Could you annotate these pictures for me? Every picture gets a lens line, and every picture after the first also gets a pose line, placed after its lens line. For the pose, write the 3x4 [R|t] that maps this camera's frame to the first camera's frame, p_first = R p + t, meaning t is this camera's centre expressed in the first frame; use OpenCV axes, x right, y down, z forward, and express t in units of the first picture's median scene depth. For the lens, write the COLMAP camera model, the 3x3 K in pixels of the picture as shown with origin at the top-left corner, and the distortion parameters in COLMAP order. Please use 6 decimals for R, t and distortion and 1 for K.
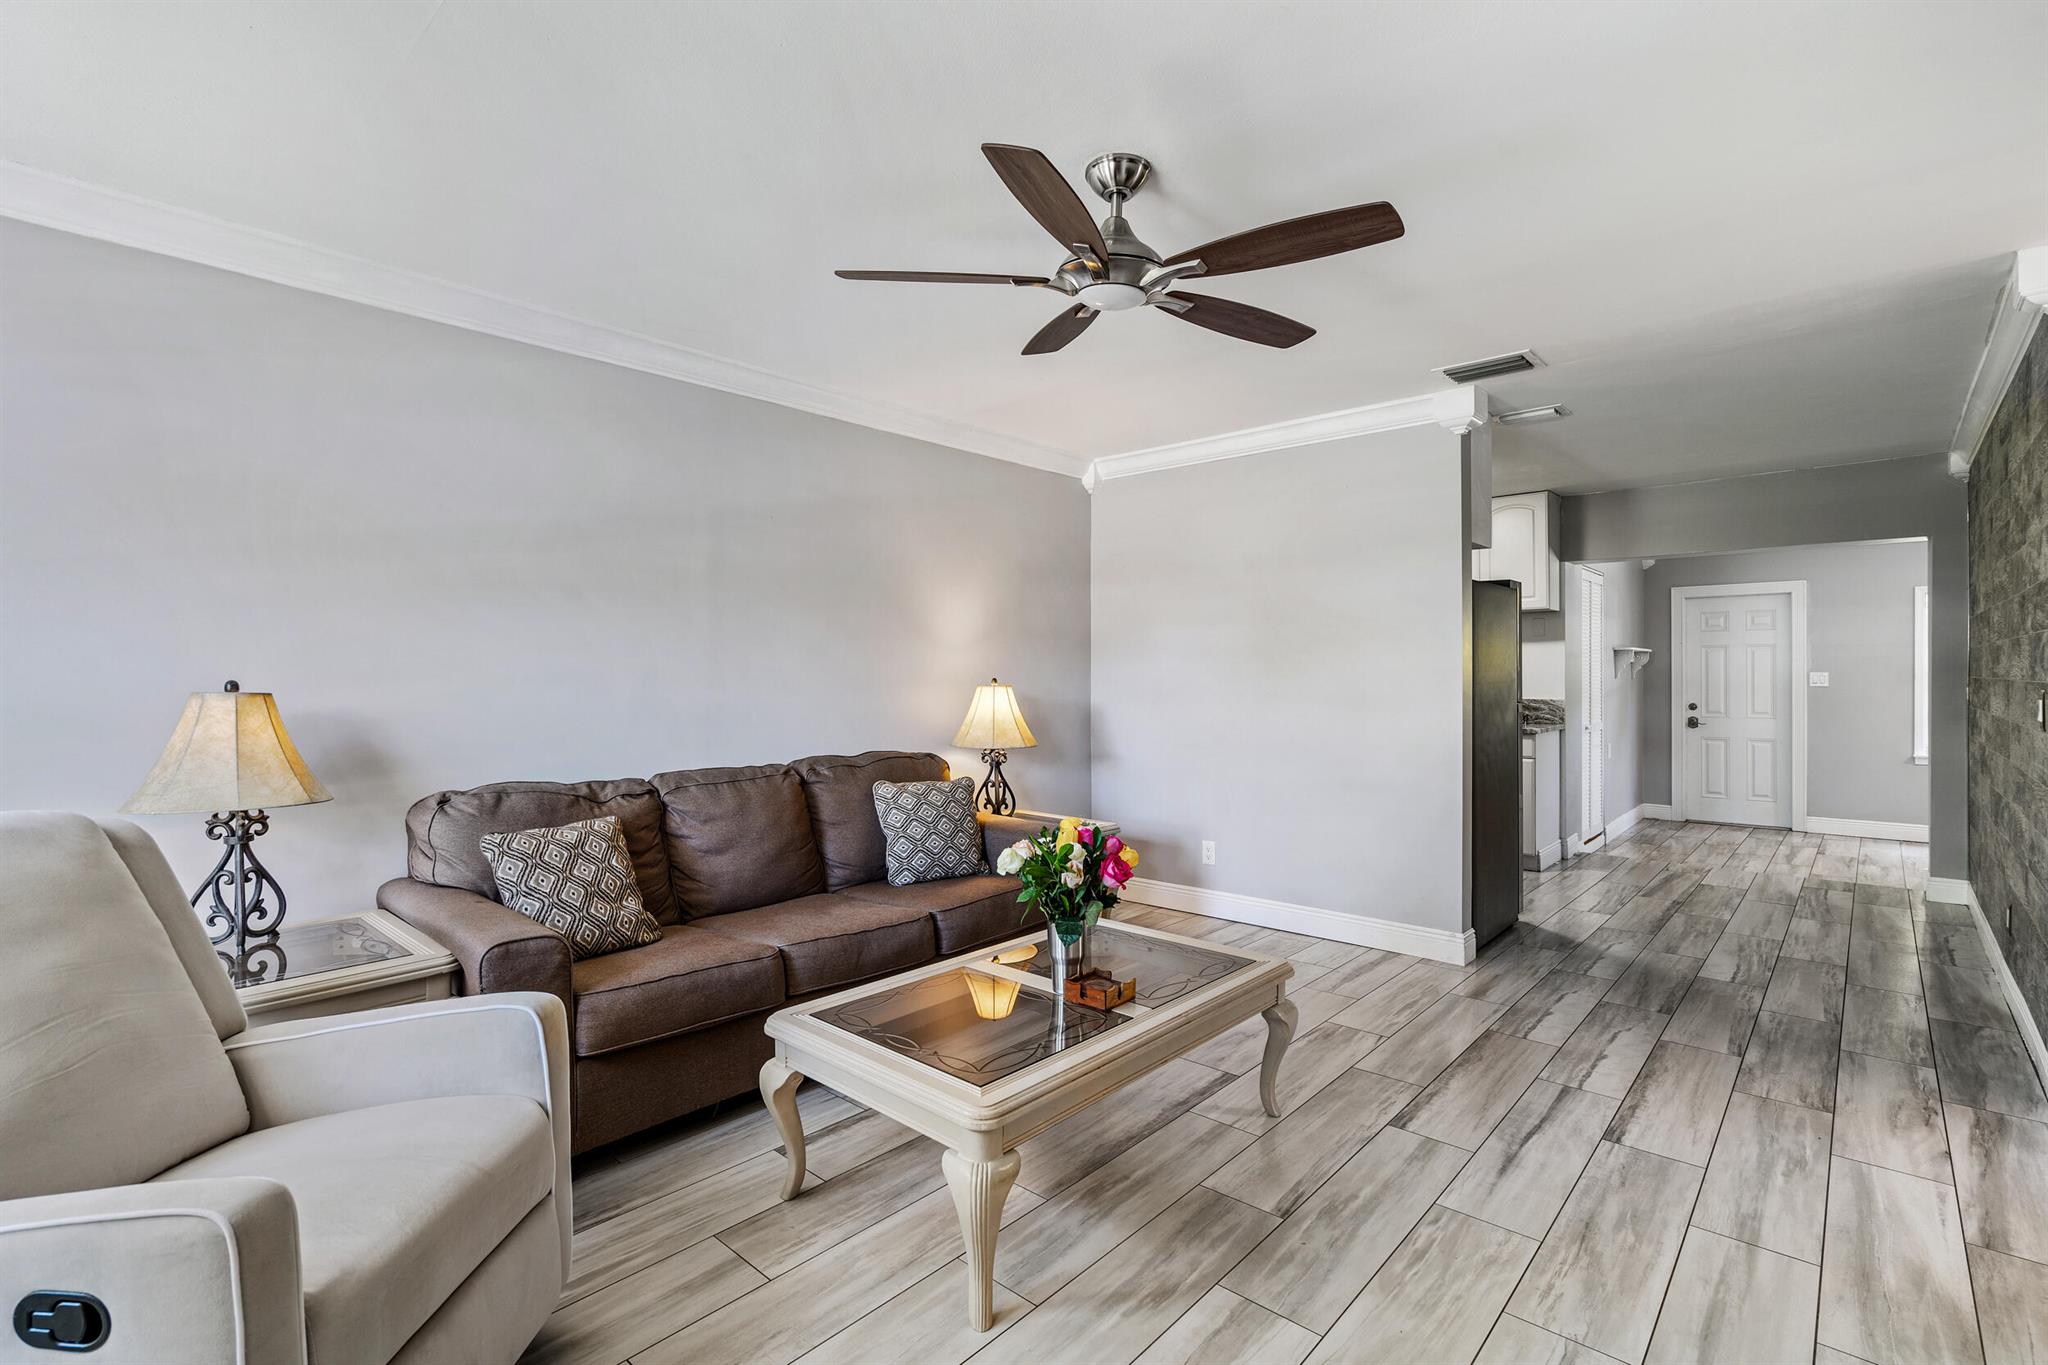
lens RADIAL K [[950.4, 0, 1018.8], [0, 950.4, 677.3], [0, 0, 1]] dist [0.001784, 0.000922]
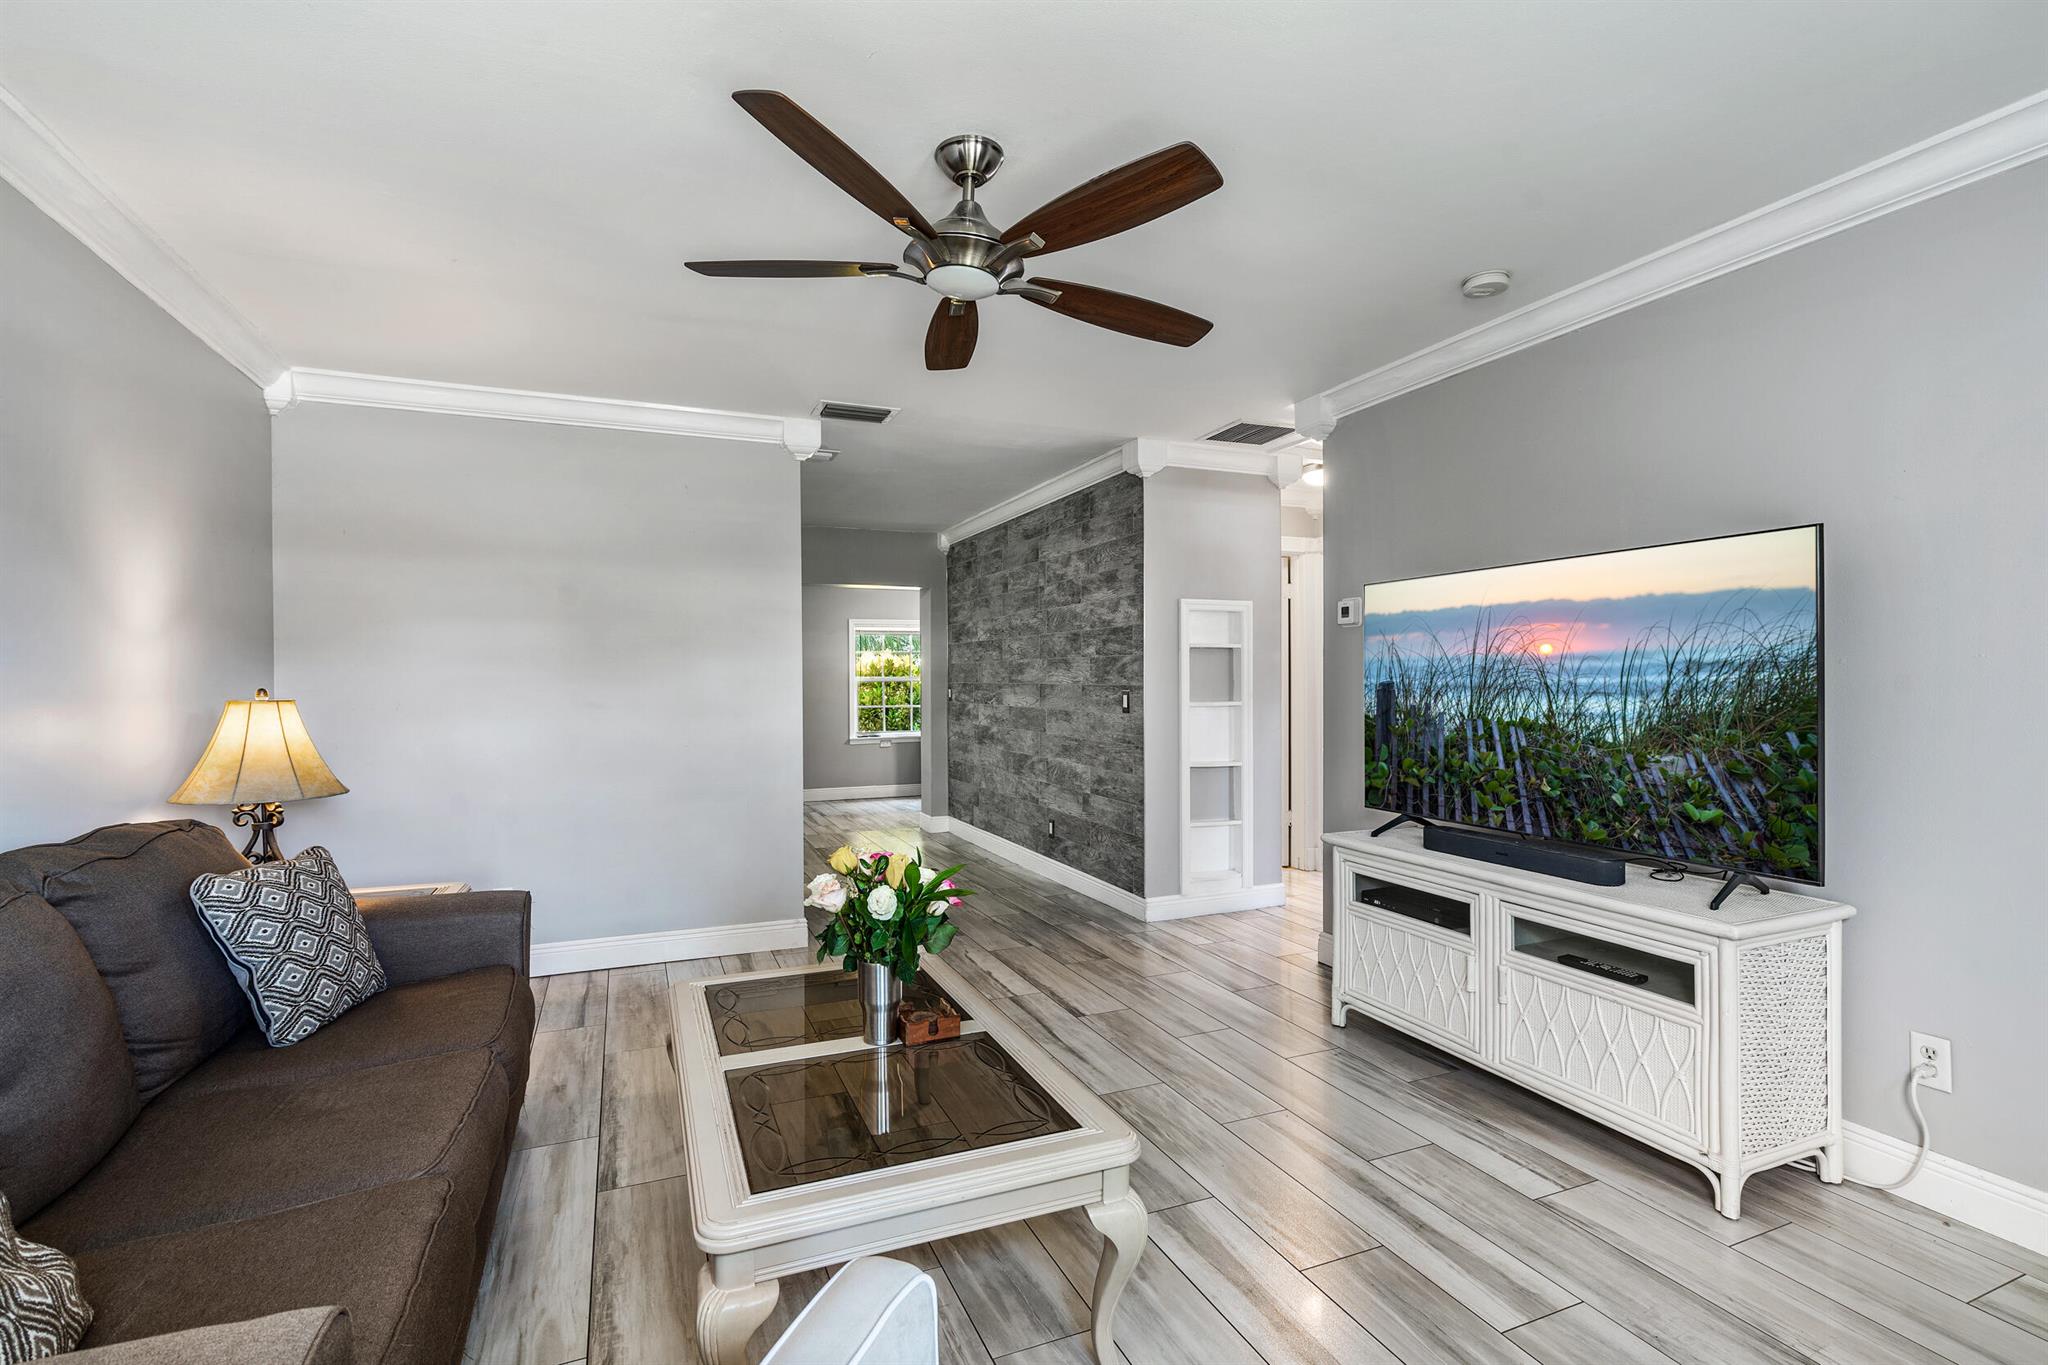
lens RADIAL K [[950.4, 0, 1028.2], [0, 950.4, 687.7], [0, 0, 1]] dist [0.001784, 0.000922]
pose [[0.412349, -0.007102, 0.910998, -0.556564], [0.004482, 0.999973, 0.005766, -0.000923], [-0.911015, 0.001706, 0.412369, 0.410977]]
